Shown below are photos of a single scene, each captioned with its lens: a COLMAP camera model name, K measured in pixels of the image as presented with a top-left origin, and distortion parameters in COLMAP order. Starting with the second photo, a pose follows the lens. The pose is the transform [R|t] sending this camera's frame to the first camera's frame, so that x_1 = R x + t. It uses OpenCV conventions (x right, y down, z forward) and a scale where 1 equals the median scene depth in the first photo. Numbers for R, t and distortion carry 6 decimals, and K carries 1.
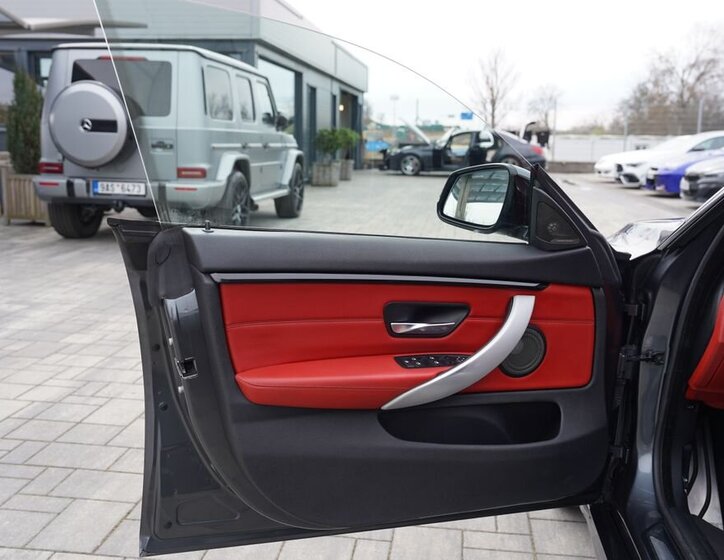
lens RADIAL K [[746.7, 0, 363.1], [0, 746.7, 273.8], [0, 0, 1]] dist [0.017990, 0.000000]
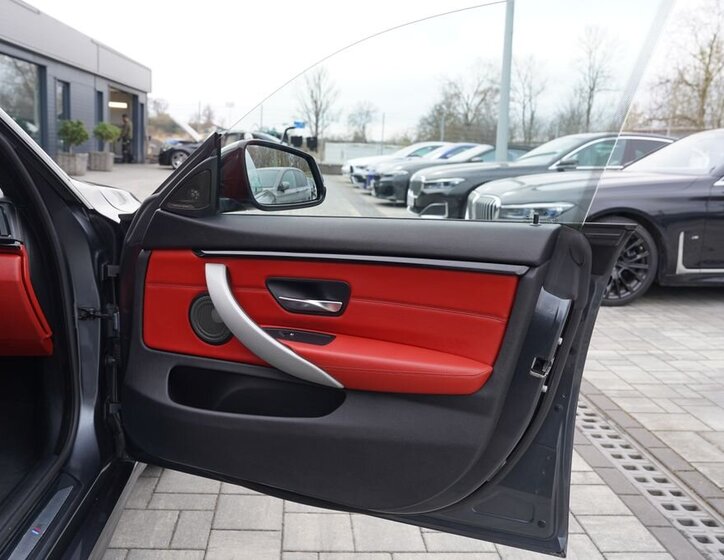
lens RADIAL K [[669.5, 0, 359.4], [0, 669.5, 261.1], [0, 0, 1]] dist [-0.009065, 0.000000]
pose [[0.978106, 0.010657, 0.207835, 0.158441], [-0.009063, 0.999922, -0.008622, 0.008522], [-0.207911, 0.006549, 0.978126, -0.005710]]
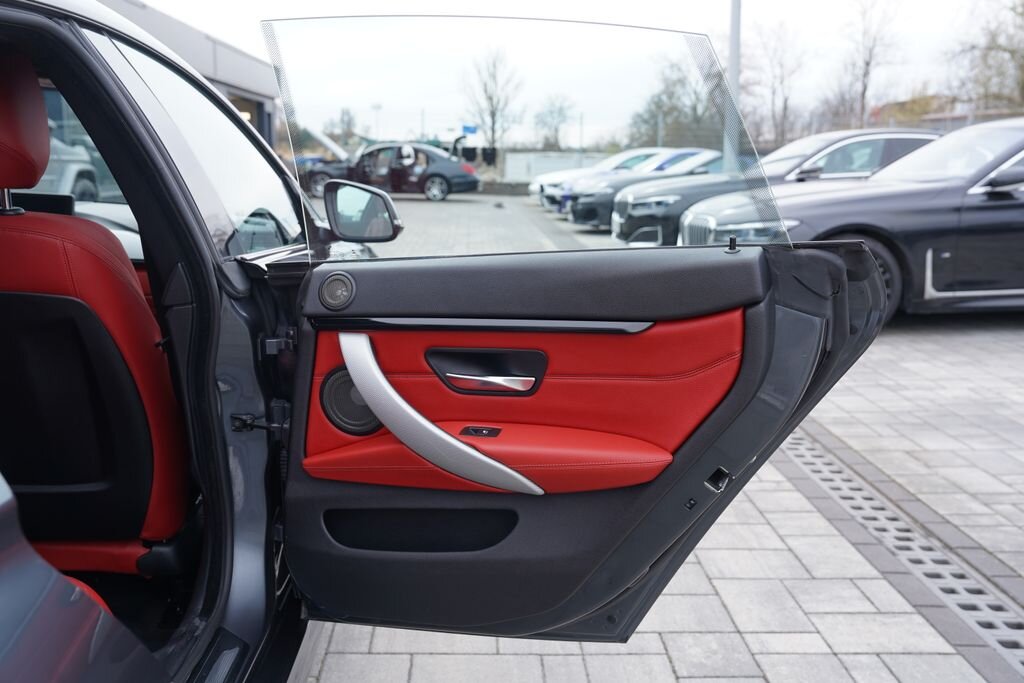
lens RADIAL K [[907.3, 0, 515.5], [0, 907.3, 318.4], [0, 0, 1]] dist [0.036281, 0.005520]
pose [[0.986324, -0.023065, 0.163198, 0.145823], [0.023623, 0.999720, -0.001478, 0.015414], [-0.163118, 0.005313, 0.986592, -0.068723]]
